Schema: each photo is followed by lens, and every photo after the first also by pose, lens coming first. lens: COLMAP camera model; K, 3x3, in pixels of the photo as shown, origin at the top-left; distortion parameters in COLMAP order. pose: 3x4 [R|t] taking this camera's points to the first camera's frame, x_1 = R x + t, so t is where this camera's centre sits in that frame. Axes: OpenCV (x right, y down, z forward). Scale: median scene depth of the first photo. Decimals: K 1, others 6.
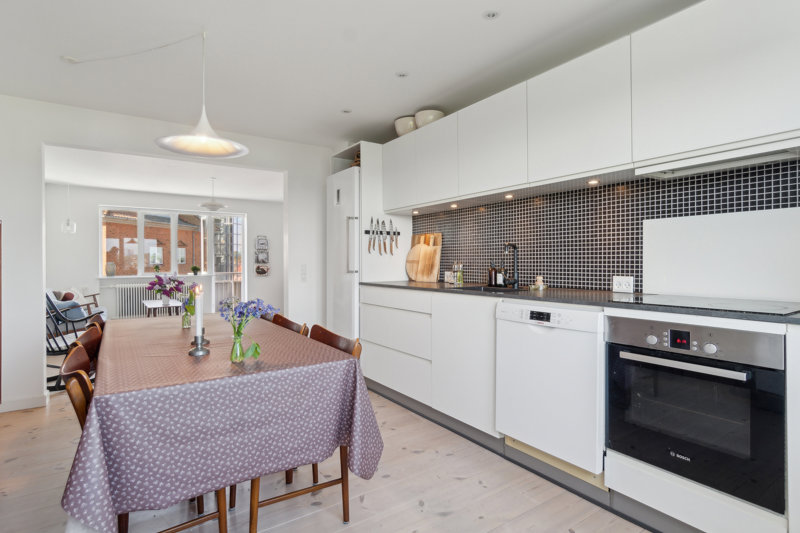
lens RADIAL K [[409.8, 0, 394.6], [0, 409.8, 261.6], [0, 0, 1]] dist [-0.013660, 0.003490]
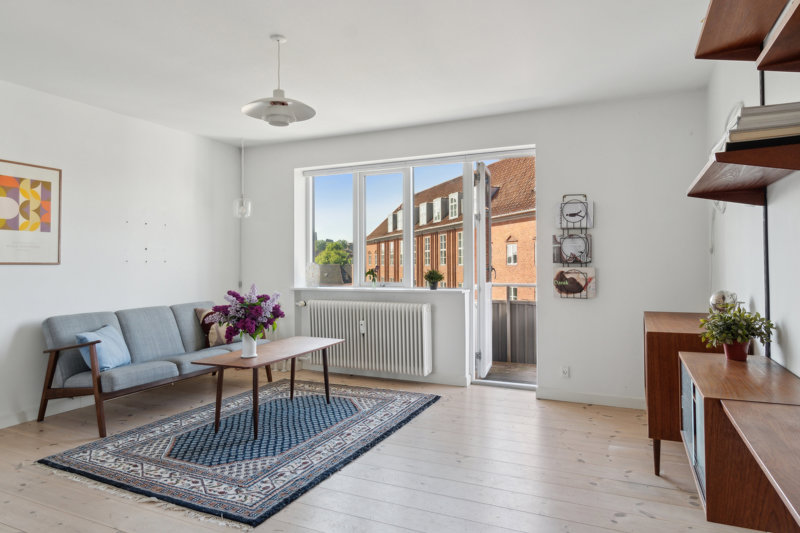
lens RADIAL K [[501.4, 0, 393.7], [0, 501.4, 262.8], [0, 0, 1]] dist [-0.015231, 0.005454]
pose [[0.497710, -0.001900, -0.867341, 0.001163], [0.003646, 0.999993, -0.000098, 0.001121], [0.867336, -0.003113, 0.497714, 0.421485]]
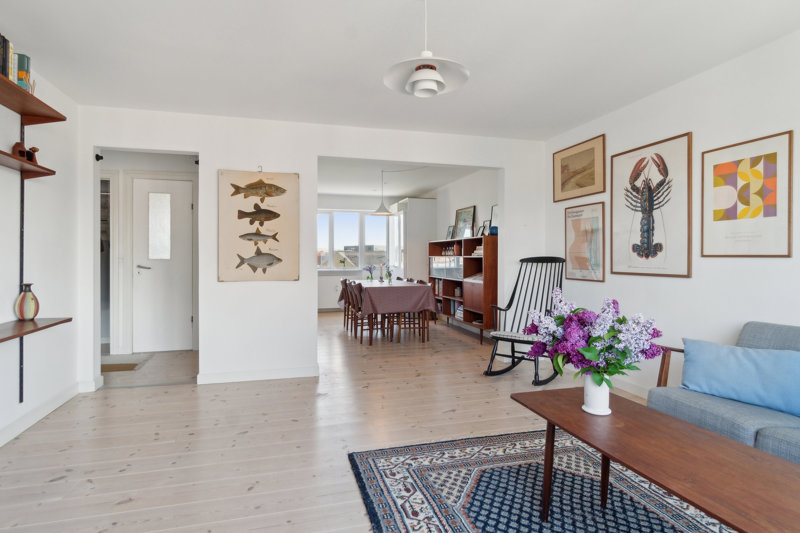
lens RADIAL K [[409.8, 0, 382.6], [0, 409.8, 254.6], [0, 0, 1]] dist [-0.013660, 0.003490]
pose [[-0.936955, 0.004237, 0.349425, -0.255067], [0.000662, 0.999946, -0.010351, 0.002026], [-0.349450, -0.009467, -0.936907, 0.638380]]
